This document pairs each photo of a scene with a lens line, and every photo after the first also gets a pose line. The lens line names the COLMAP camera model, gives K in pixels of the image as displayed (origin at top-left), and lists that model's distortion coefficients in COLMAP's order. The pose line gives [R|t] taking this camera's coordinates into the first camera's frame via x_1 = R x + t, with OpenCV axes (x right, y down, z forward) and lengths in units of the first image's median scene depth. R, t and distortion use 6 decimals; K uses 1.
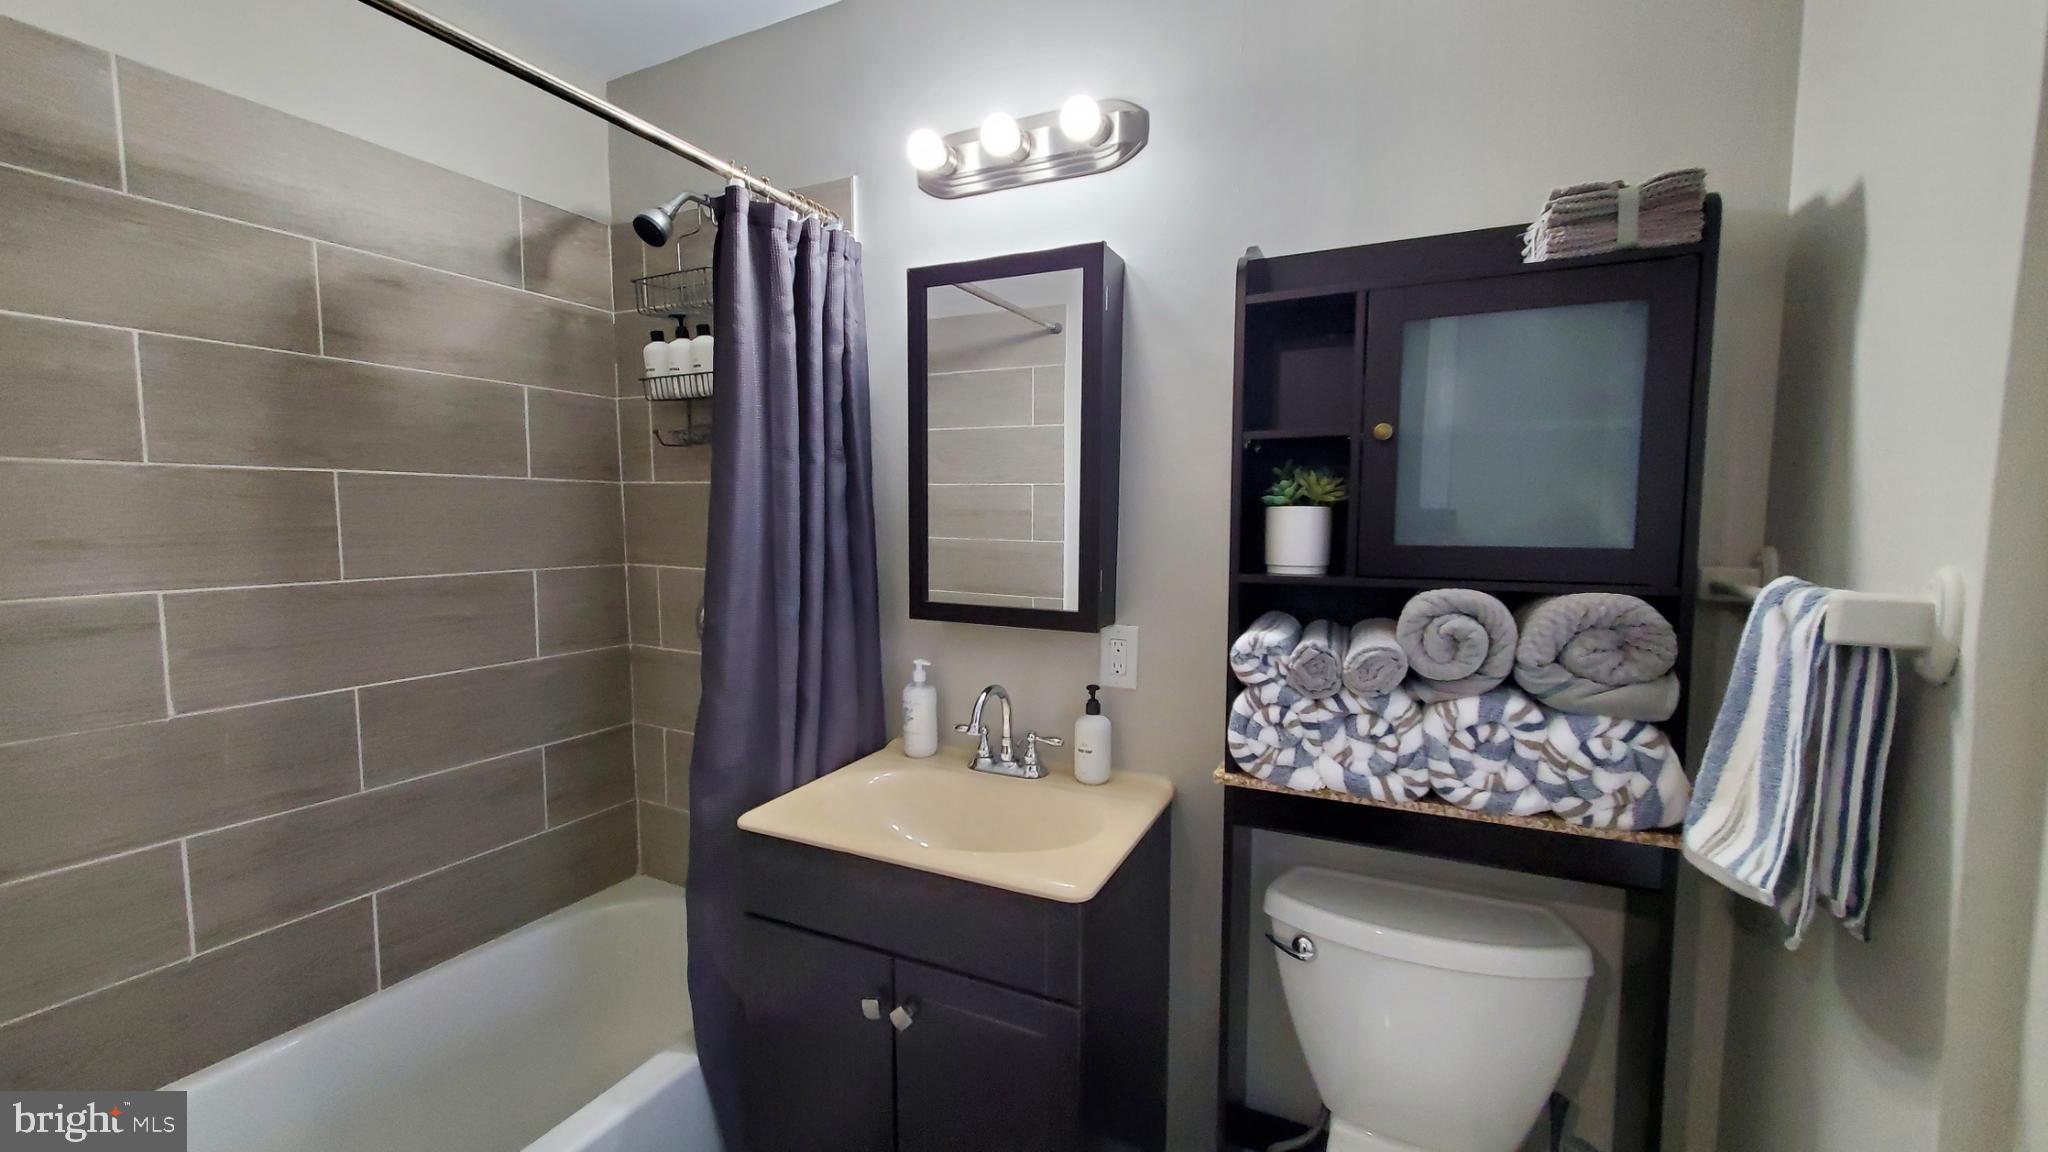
lens RADIAL K [[813.5, 0, 1022.1], [0, 813.5, 584.5], [0, 0, 1]] dist [0.011747, -0.003971]
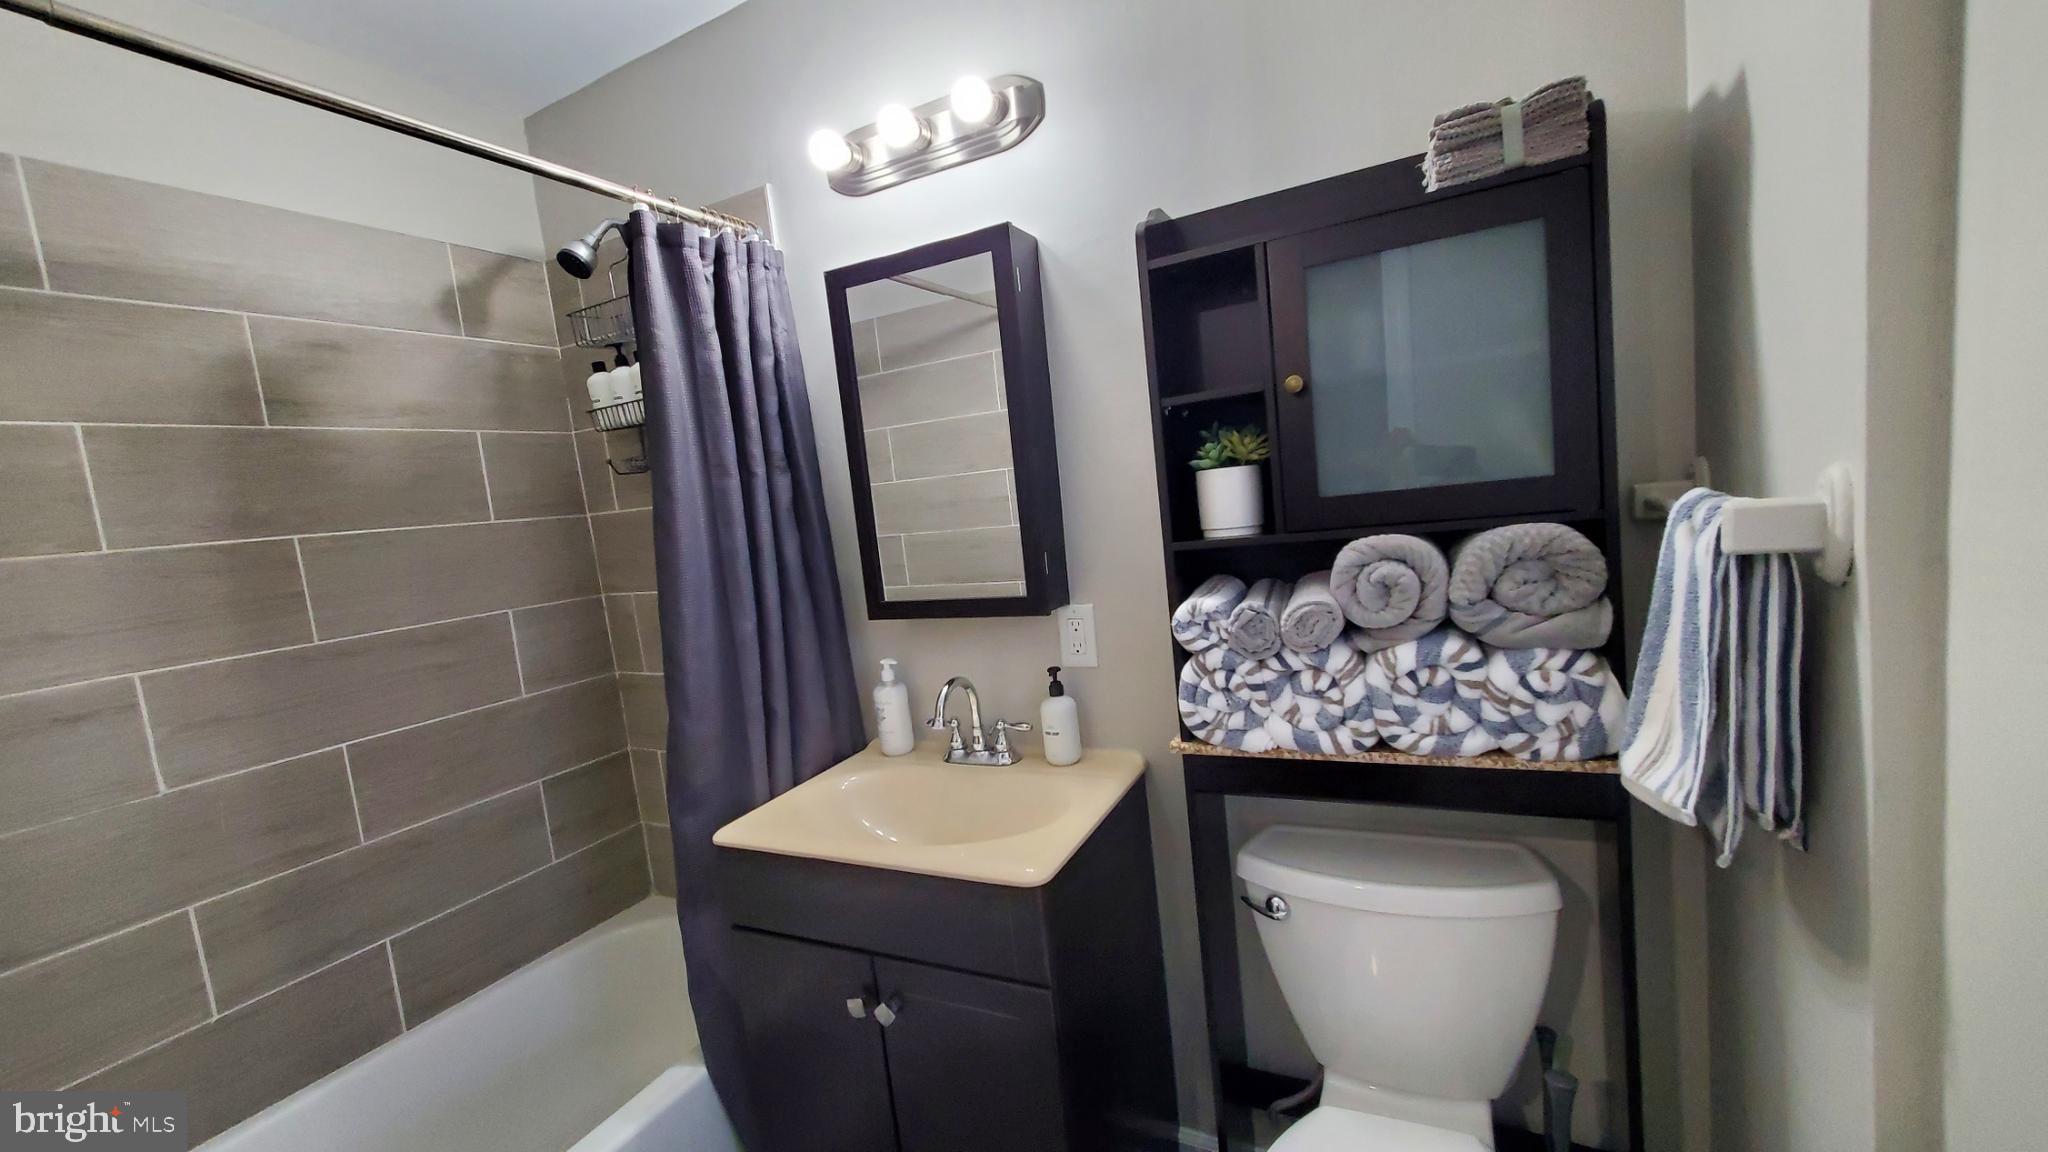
lens RADIAL K [[813.5, 0, 1022.1], [0, 813.5, 584.5], [0, 0, 1]] dist [0.011747, -0.003971]
pose [[0.993675, -0.108304, -0.029684, 0.105542], [0.108937, 0.993835, 0.020629, -0.002529], [0.027267, -0.023733, 0.999346, 0.002319]]
